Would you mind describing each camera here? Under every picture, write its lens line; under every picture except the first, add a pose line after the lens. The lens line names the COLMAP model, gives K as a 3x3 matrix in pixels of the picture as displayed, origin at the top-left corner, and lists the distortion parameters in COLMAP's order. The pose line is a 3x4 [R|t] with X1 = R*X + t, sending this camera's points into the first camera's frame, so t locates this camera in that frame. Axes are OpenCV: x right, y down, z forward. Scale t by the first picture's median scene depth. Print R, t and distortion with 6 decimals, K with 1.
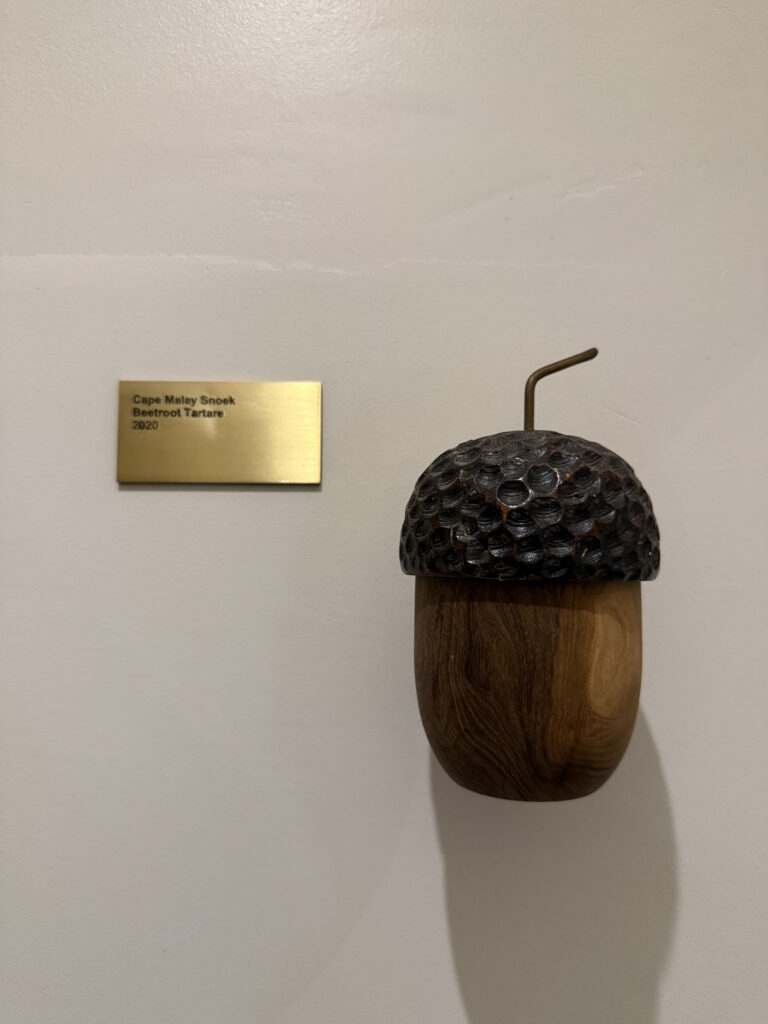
lens RADIAL K [[725.3, 0, 385.8], [0, 725.3, 514.4], [0, 0, 1]] dist [-0.012974, -0.004380]
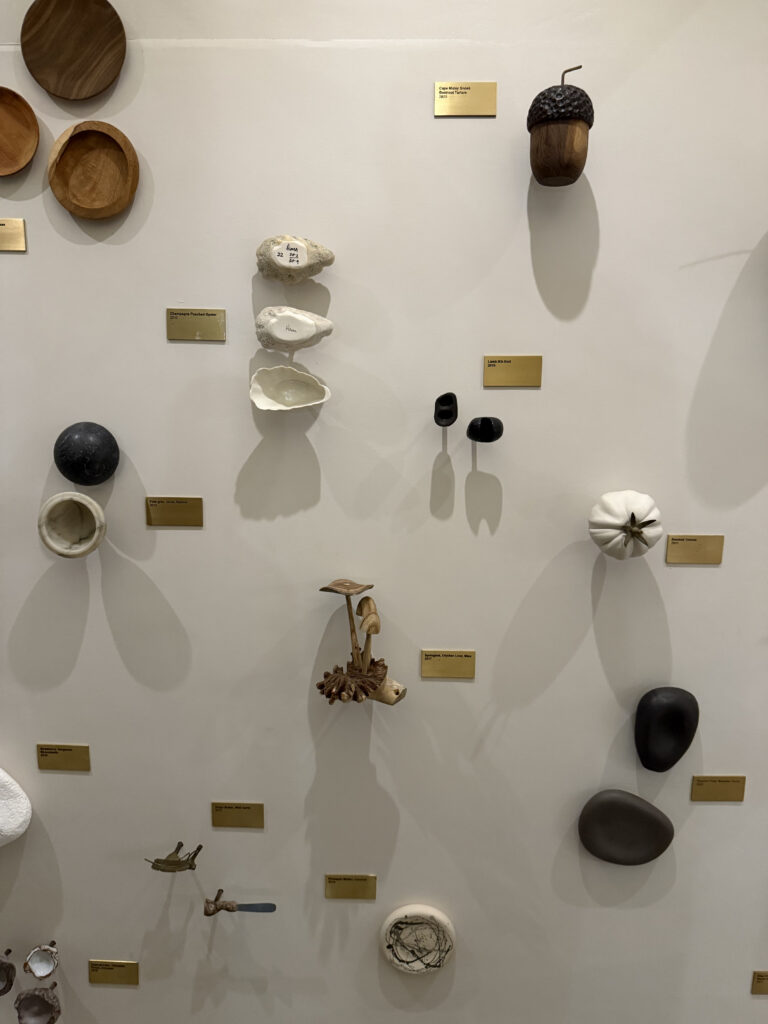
lens RADIAL K [[725.3, 0, 382.1], [0, 725.3, 509.1], [0, 0, 1]] dist [-0.012974, -0.004380]
pose [[0.999967, 0.001190, -0.008064, -0.837272], [0.000482, 0.978916, 0.204263, 1.491605], [0.008137, -0.204260, 0.978883, -3.705503]]
